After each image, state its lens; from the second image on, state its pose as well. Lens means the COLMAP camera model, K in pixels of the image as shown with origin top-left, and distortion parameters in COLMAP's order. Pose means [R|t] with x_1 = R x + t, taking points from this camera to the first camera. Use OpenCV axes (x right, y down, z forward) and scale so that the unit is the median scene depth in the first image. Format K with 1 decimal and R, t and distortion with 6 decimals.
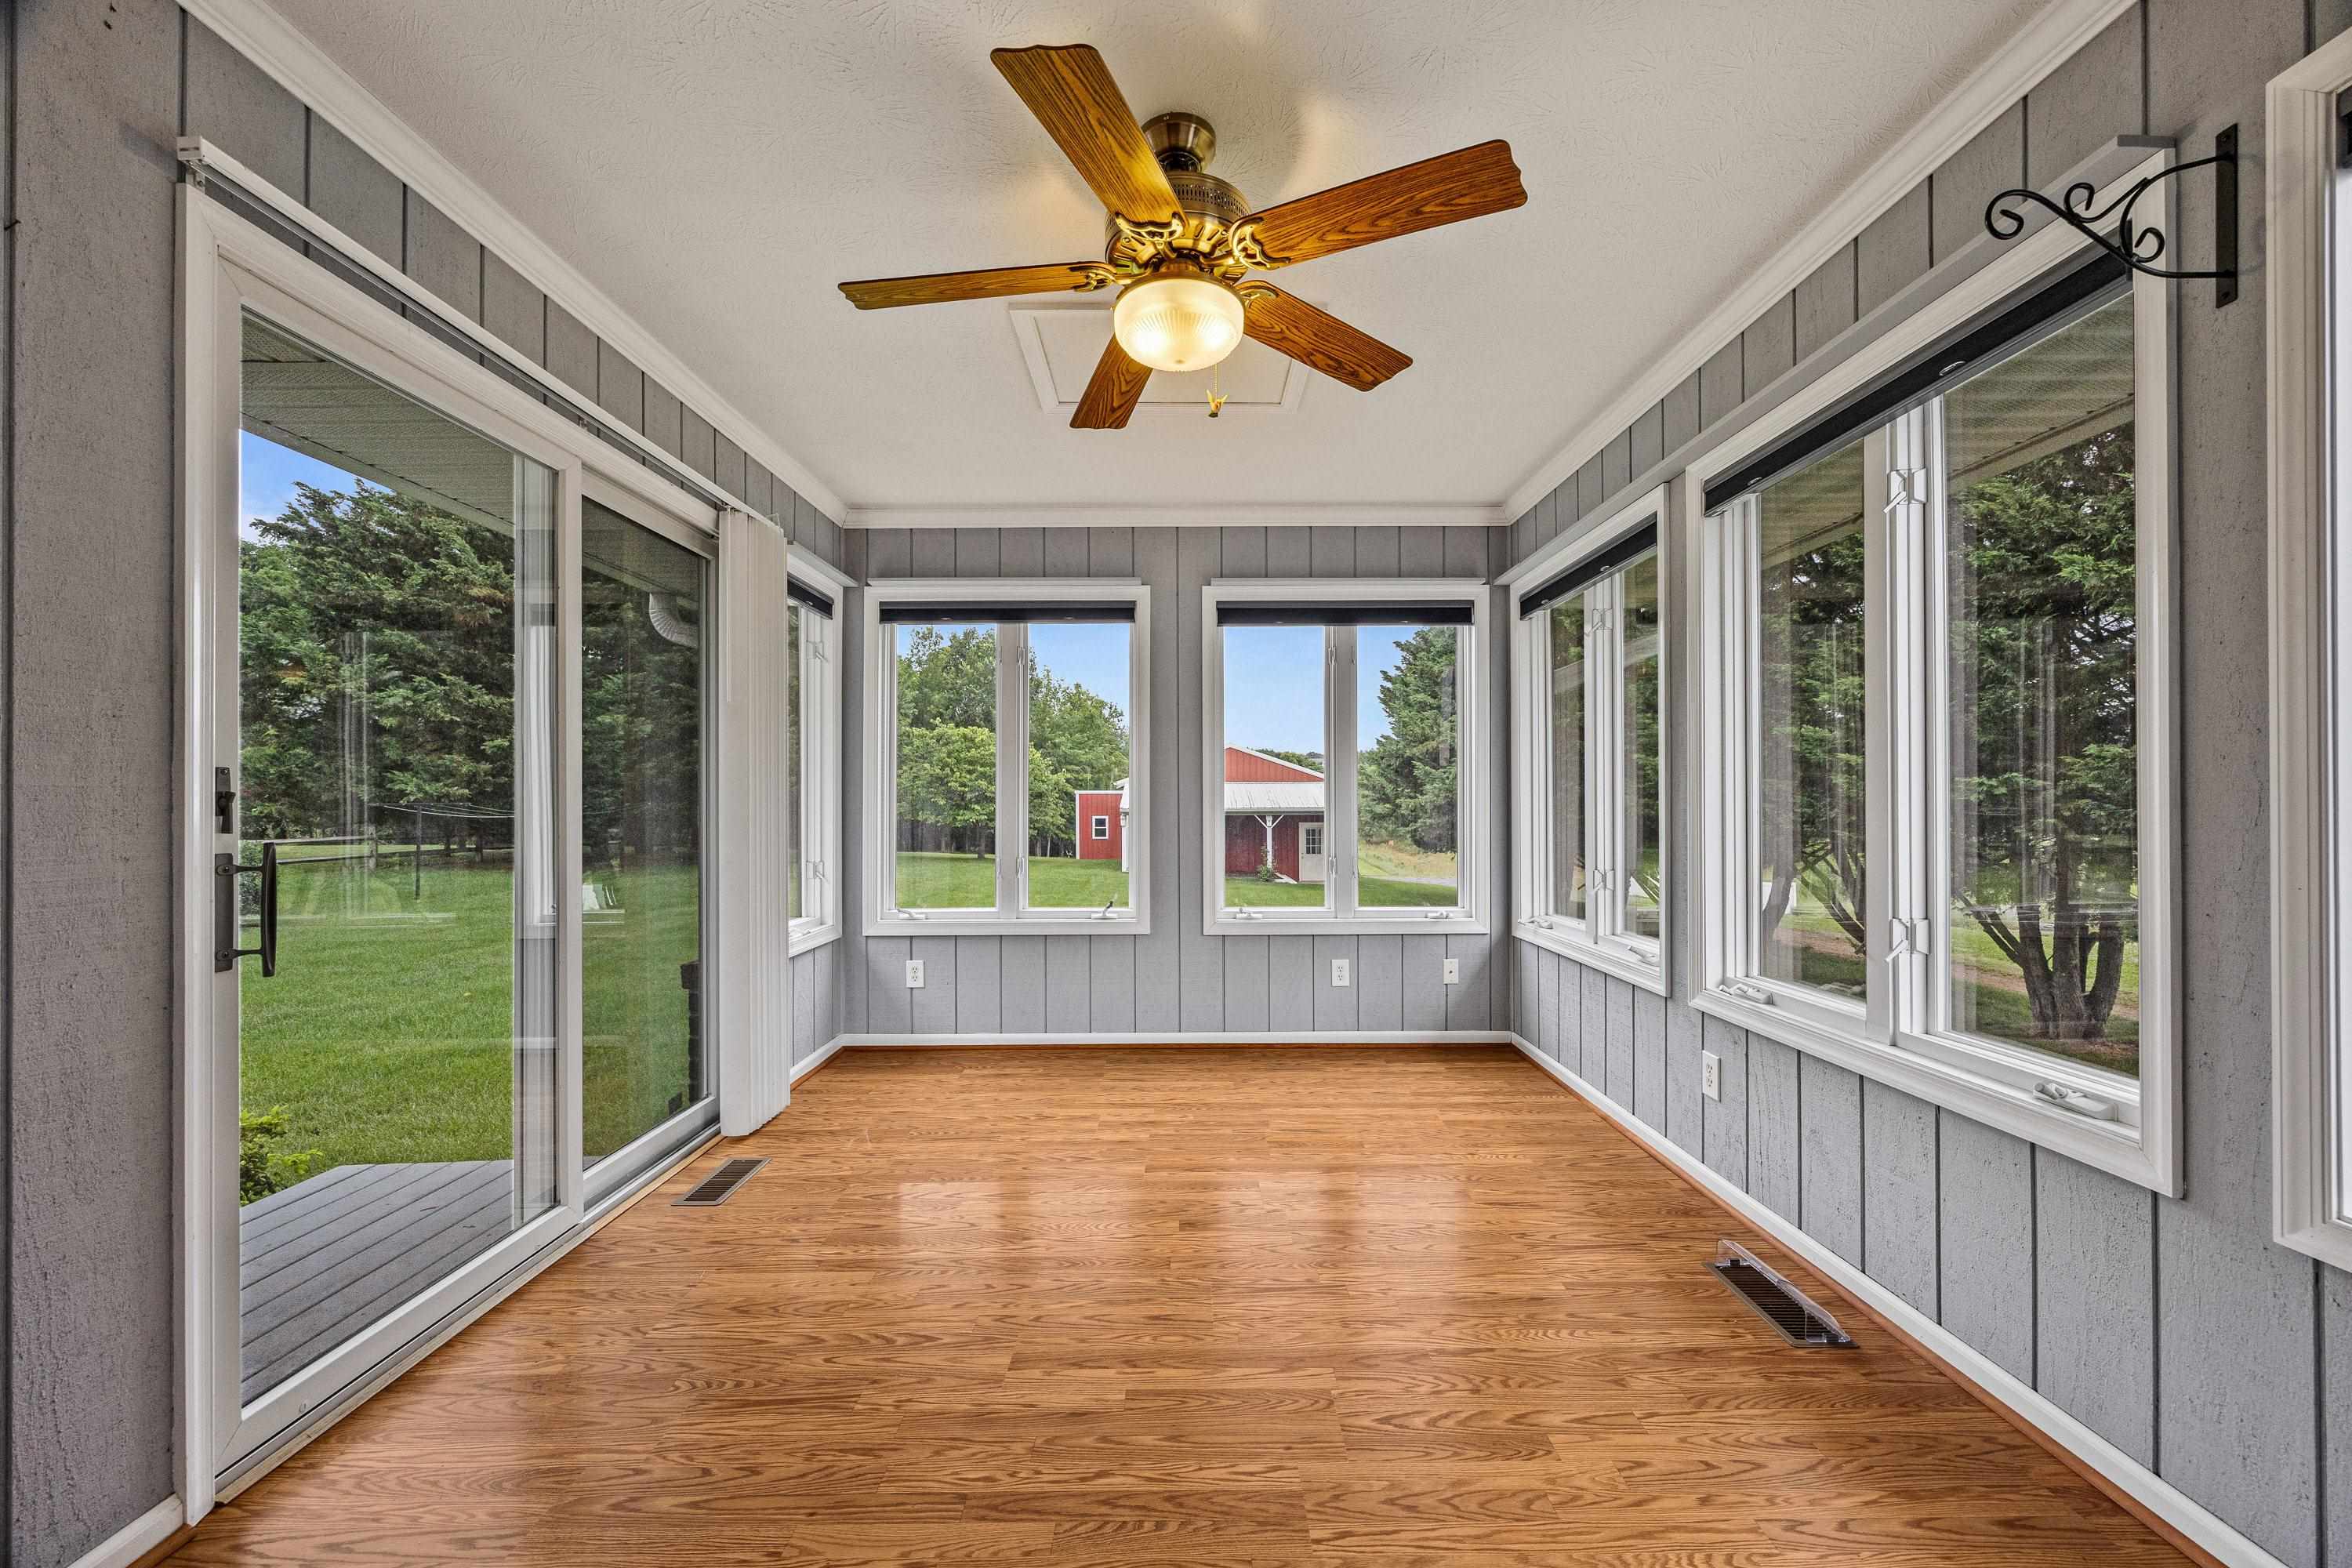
lens RADIAL K [[943.3, 0, 1178.3], [0, 943.3, 795.7], [0, 0, 1]] dist [0.002311, 0.000126]
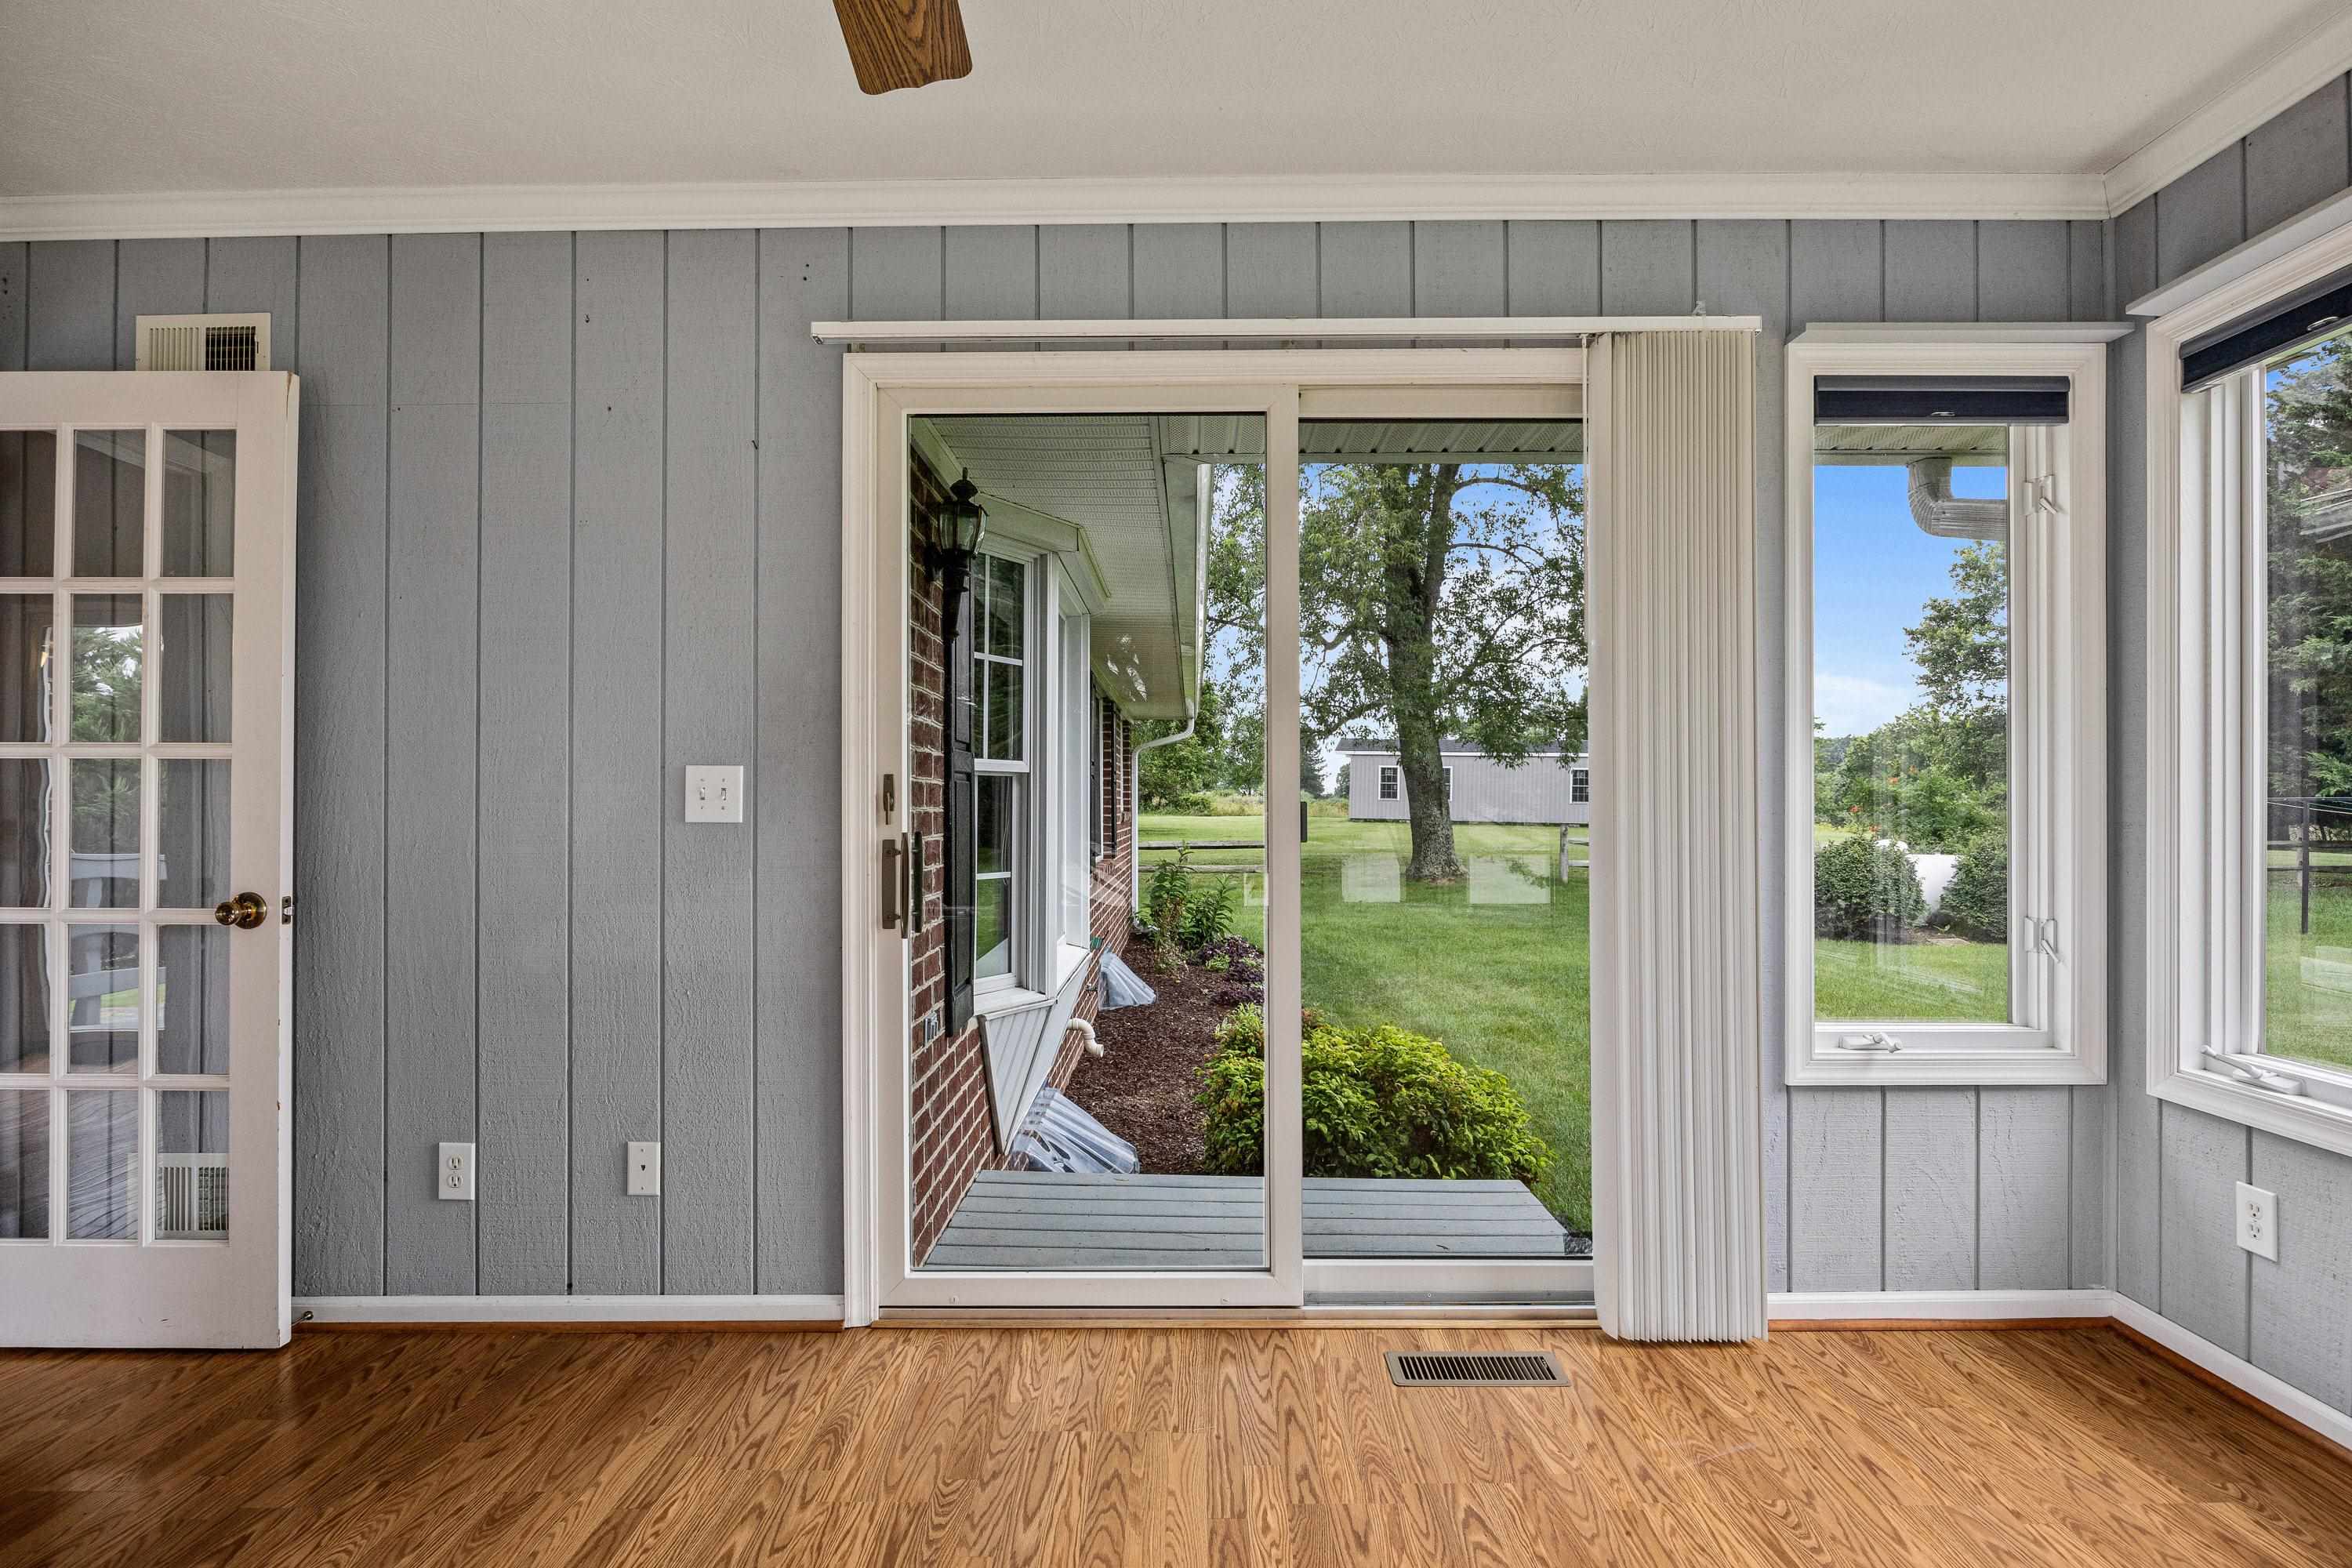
lens RADIAL K [[1163.3, 0, 1177.5], [0, 1163.3, 796.9], [0, 0, 1]] dist [-0.003084, -0.001623]
pose [[-0.015112, 0.002241, -0.999883, 0.281808], [0.007735, 0.999968, 0.002125, 0.000716], [0.999856, -0.007702, -0.015129, 0.663943]]
